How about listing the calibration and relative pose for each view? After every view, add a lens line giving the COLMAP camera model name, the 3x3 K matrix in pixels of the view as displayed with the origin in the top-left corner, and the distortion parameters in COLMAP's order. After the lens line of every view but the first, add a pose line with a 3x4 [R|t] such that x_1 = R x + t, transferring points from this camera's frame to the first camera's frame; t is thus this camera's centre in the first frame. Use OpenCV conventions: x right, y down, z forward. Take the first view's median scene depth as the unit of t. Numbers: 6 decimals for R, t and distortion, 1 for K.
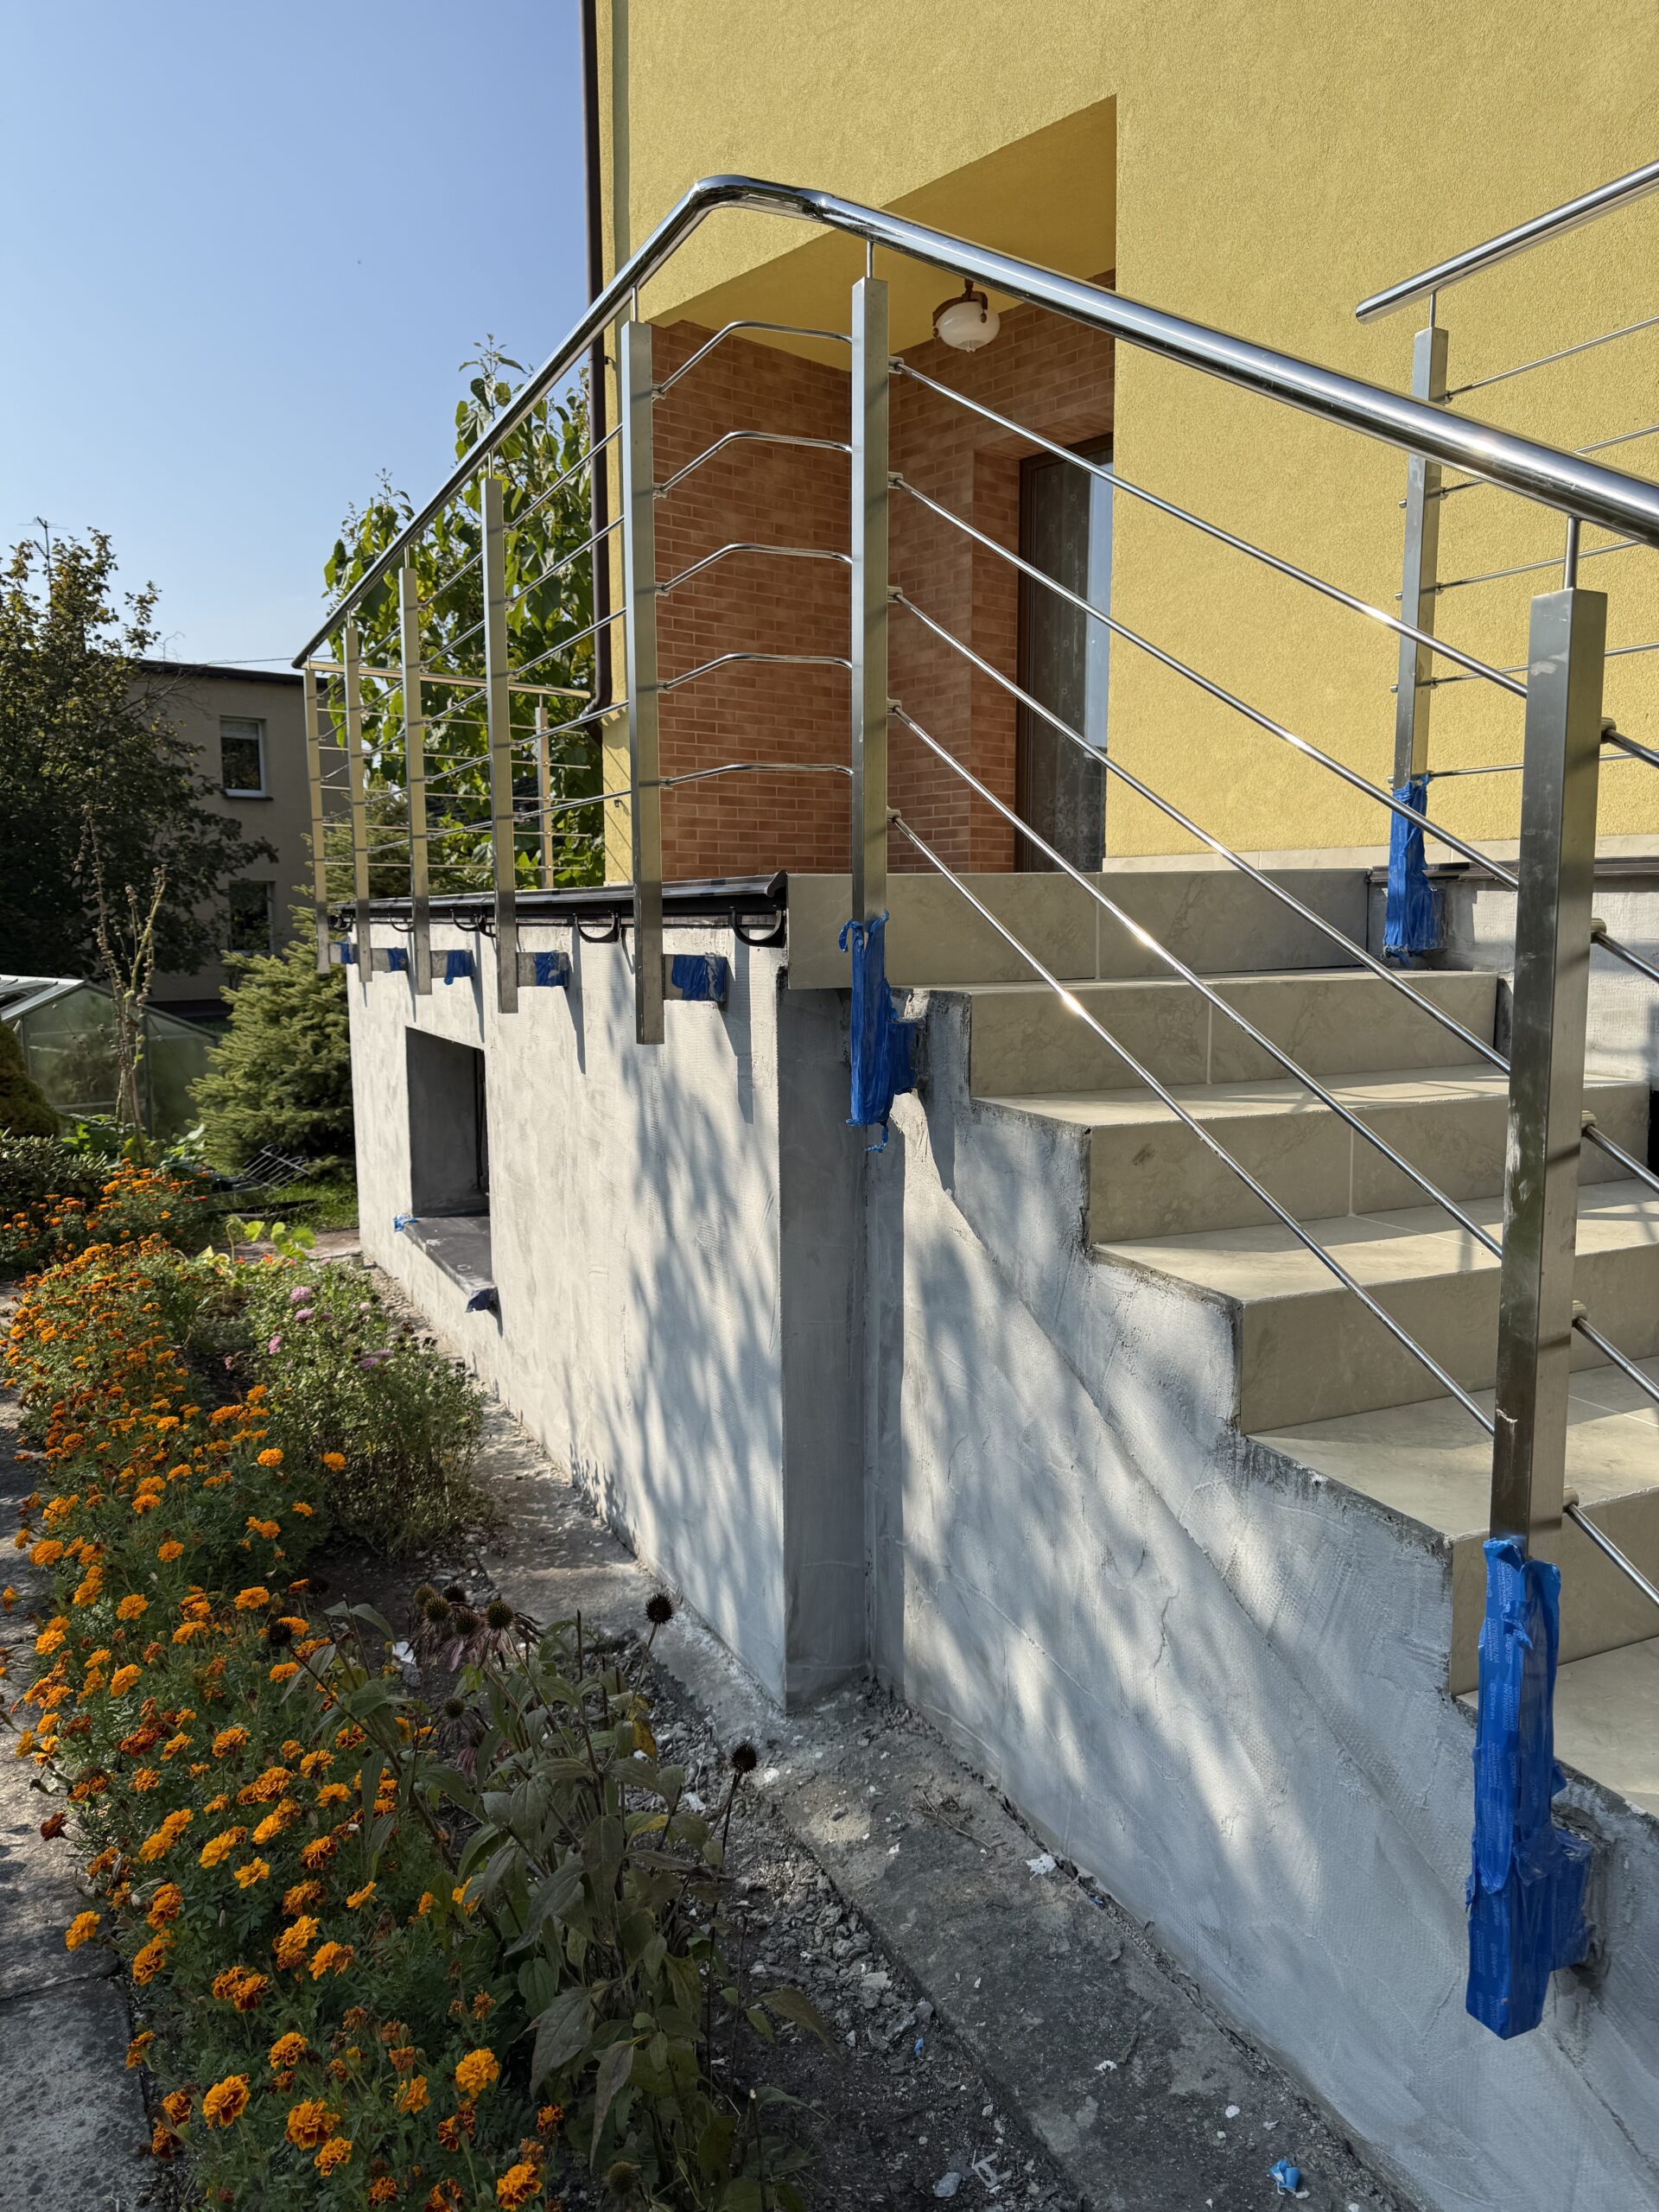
lens RADIAL K [[1559.0, 0, 814.5], [0, 1559.0, 1105.4], [0, 0, 1]] dist [0.033458, -0.044754]
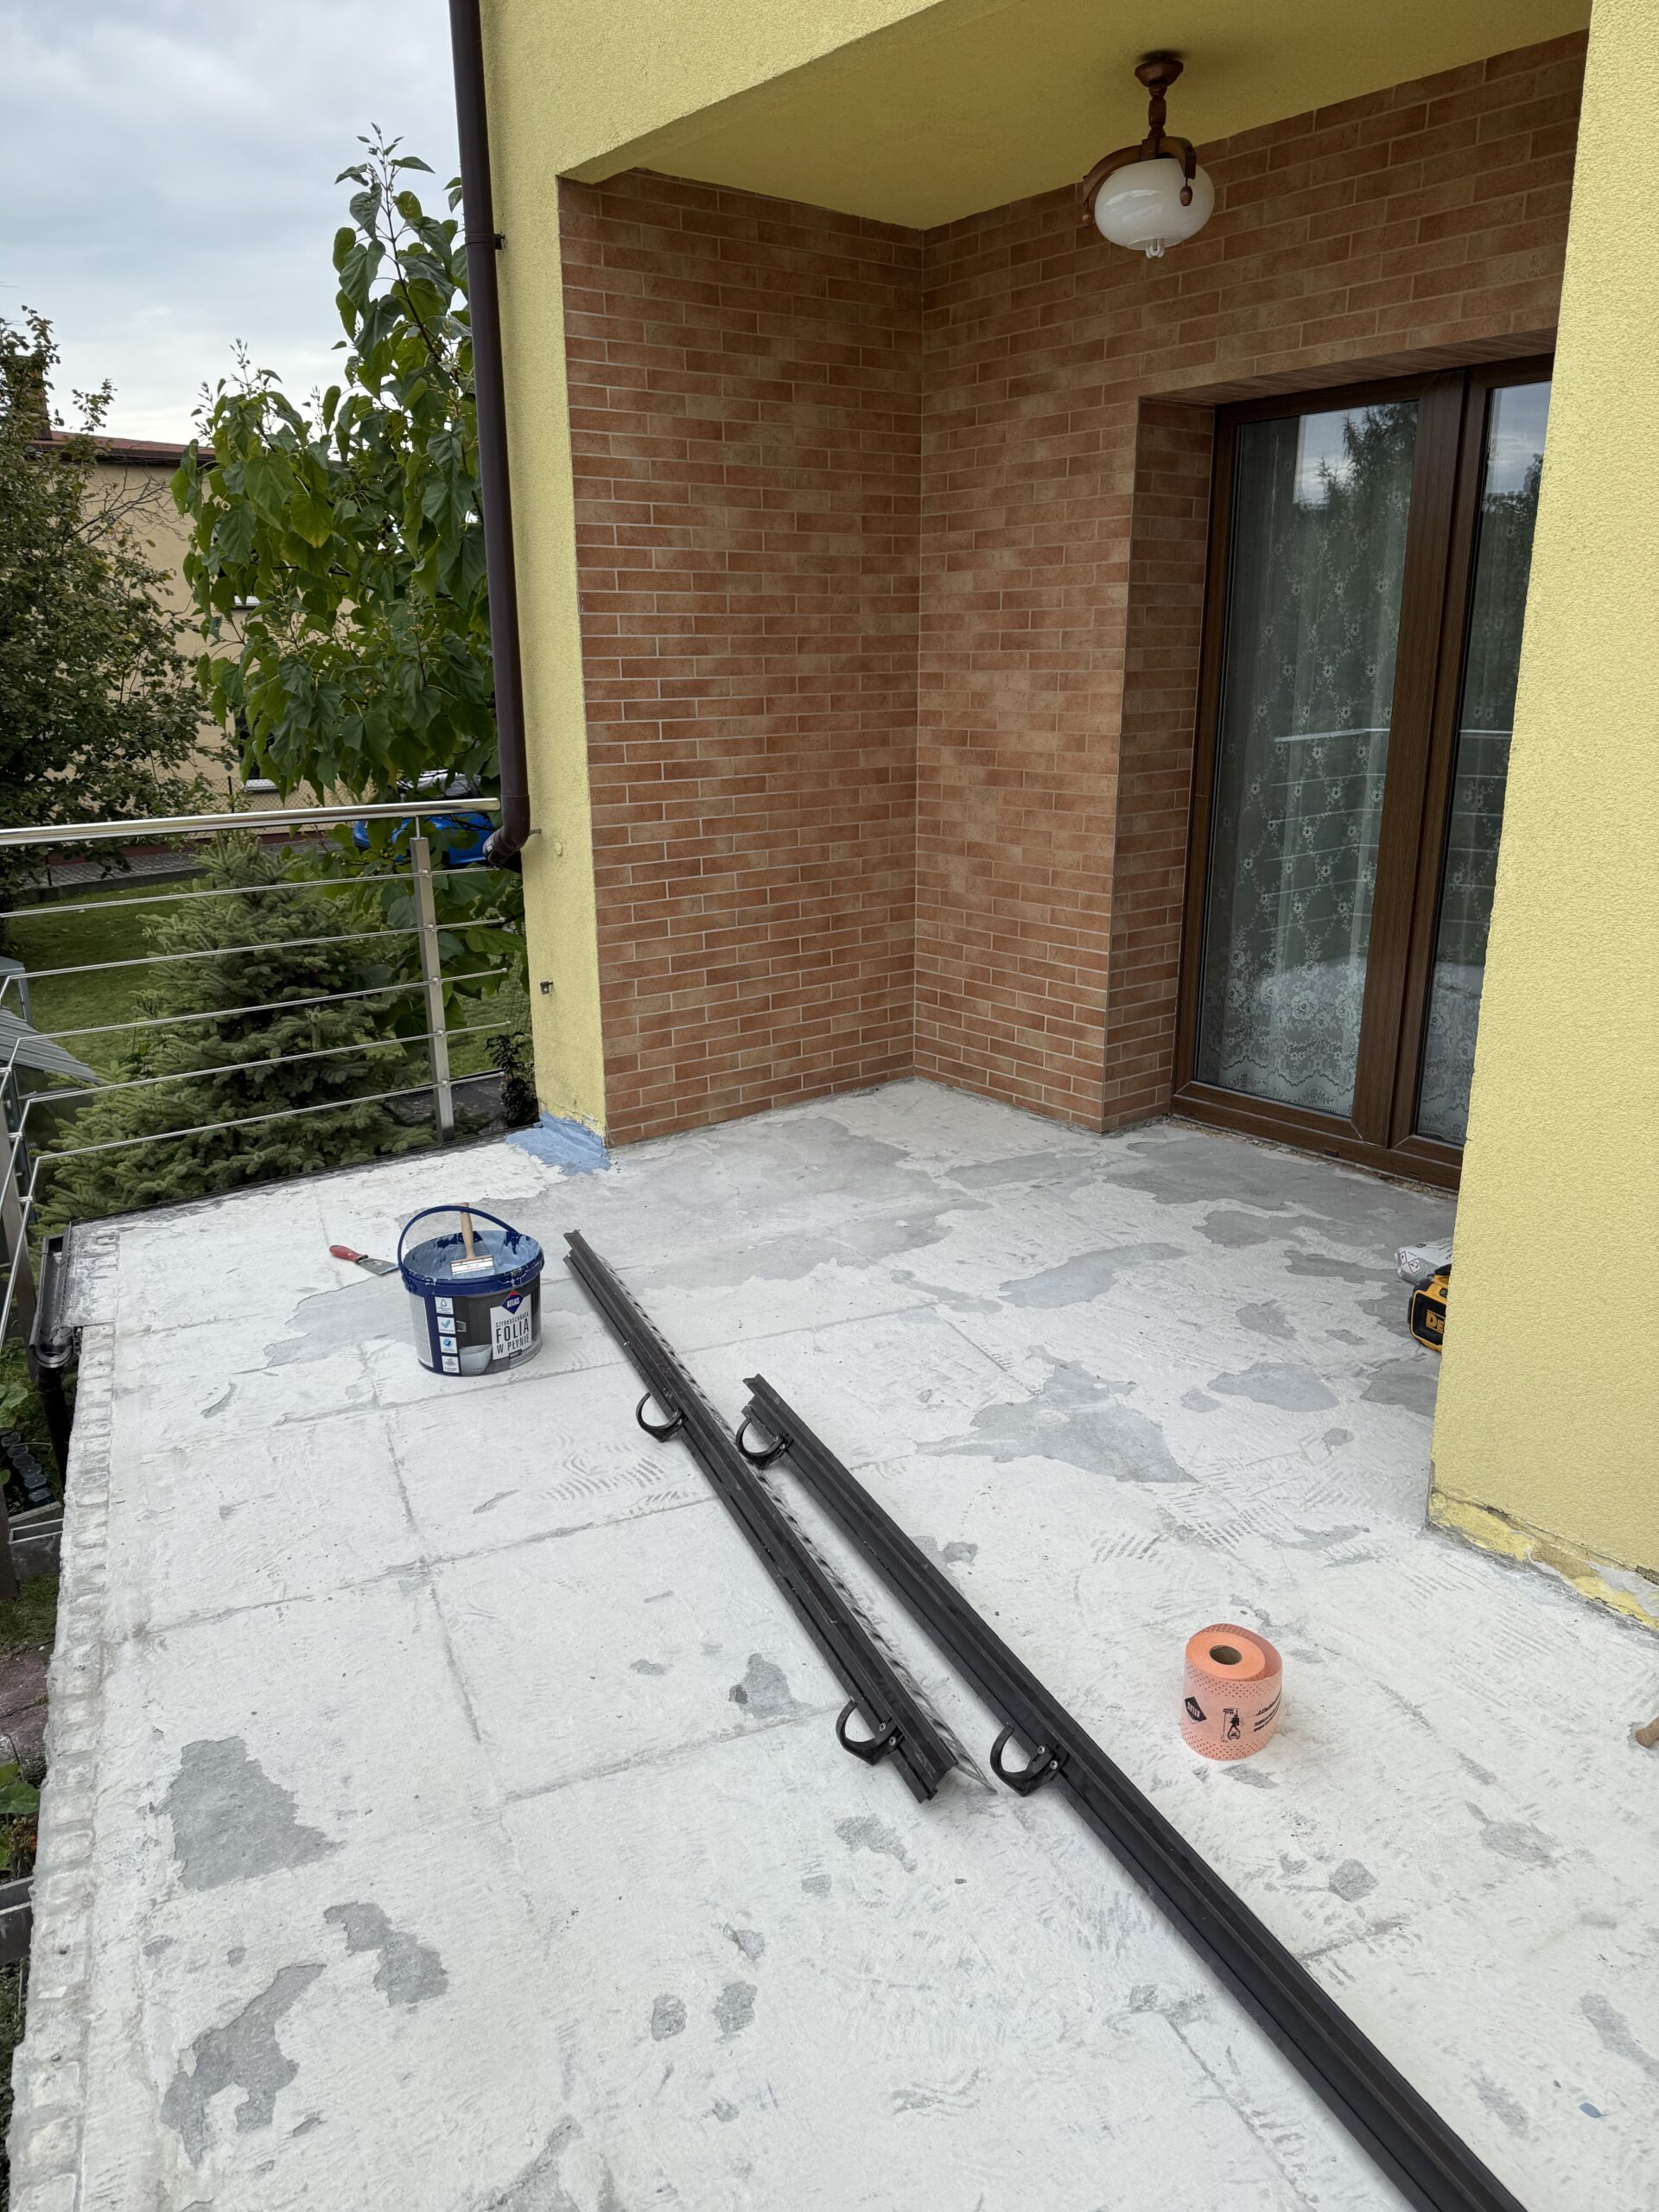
lens RADIAL K [[1519.4, 0, 817.0], [0, 1519.4, 1147.1], [0, 0, 1]] dist [0.093738, -0.185461]
pose [[0.999117, 0.012359, -0.040161, 0.010769], [-0.004452, 0.981523, 0.191293, -0.280980], [0.041783, -0.190945, 0.980711, 0.429376]]
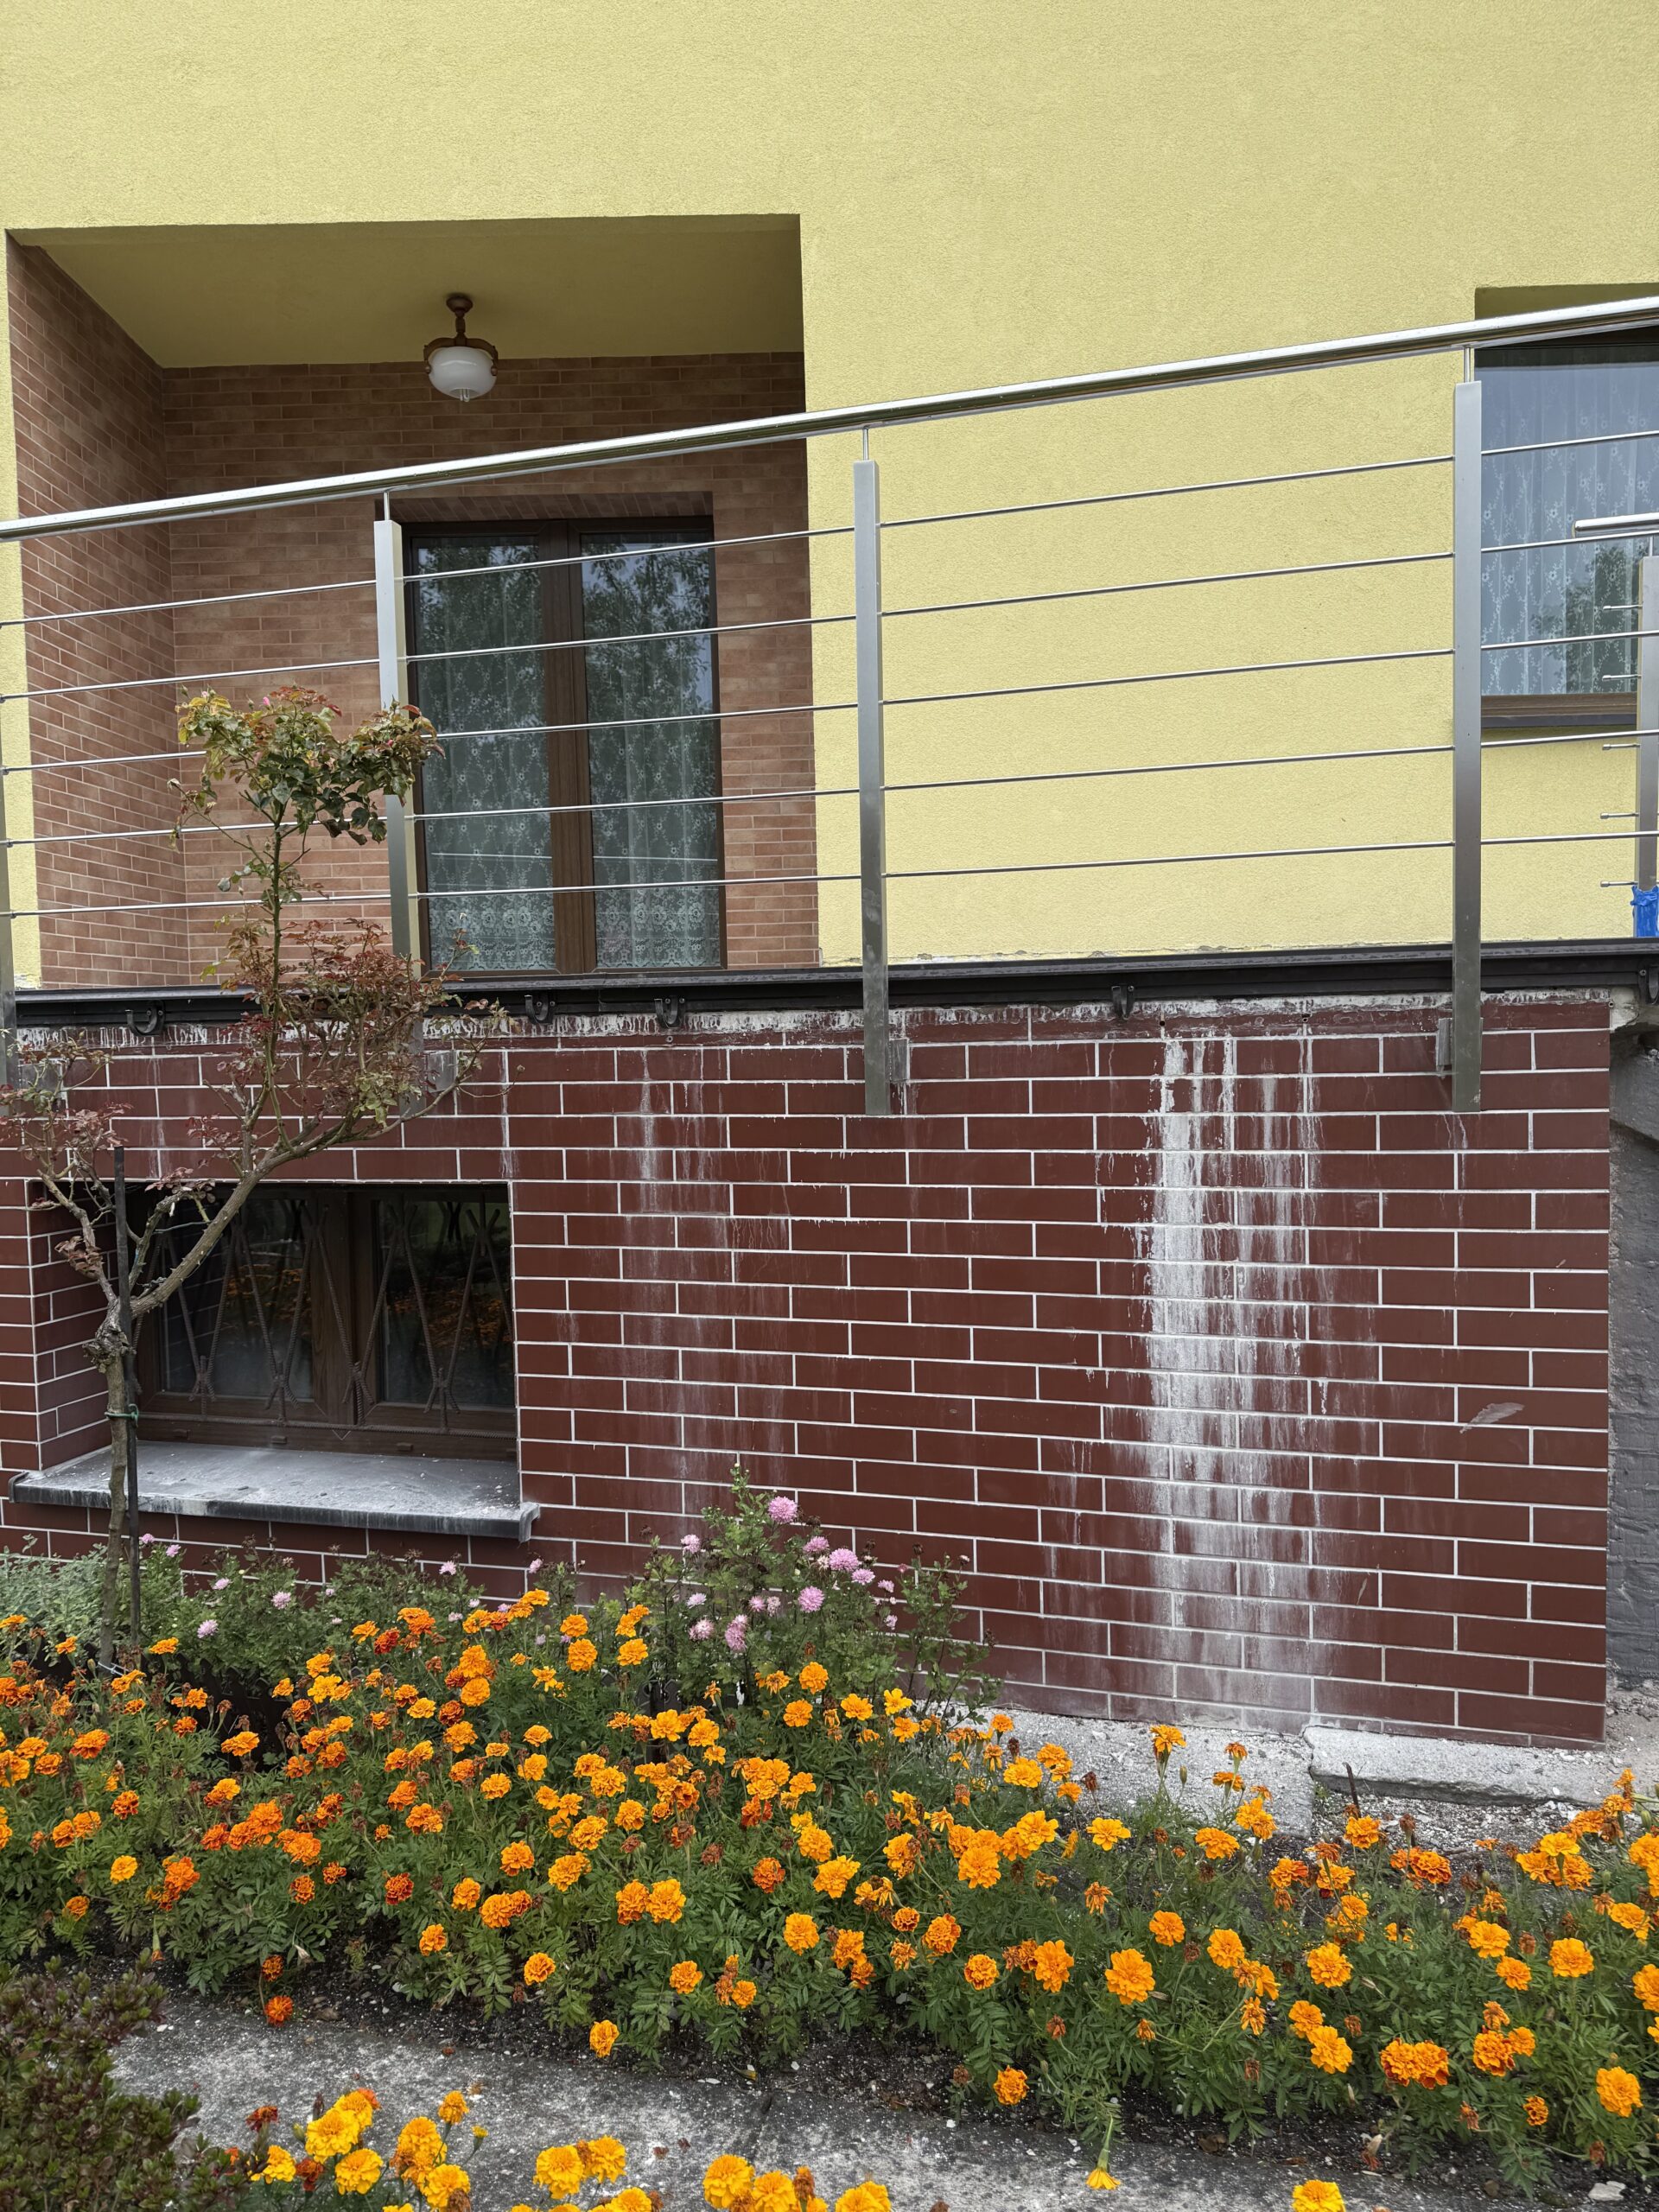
lens RADIAL K [[1540.4, 0, 815.0], [0, 1540.4, 1121.8], [0, 0, 1]] dist [0.000441, -0.009375]
pose [[0.661612, -0.061274, 0.747339, -0.449085], [0.107535, 0.994107, -0.013693, -0.028910], [-0.742096, 0.089424, 0.664302, 0.284310]]
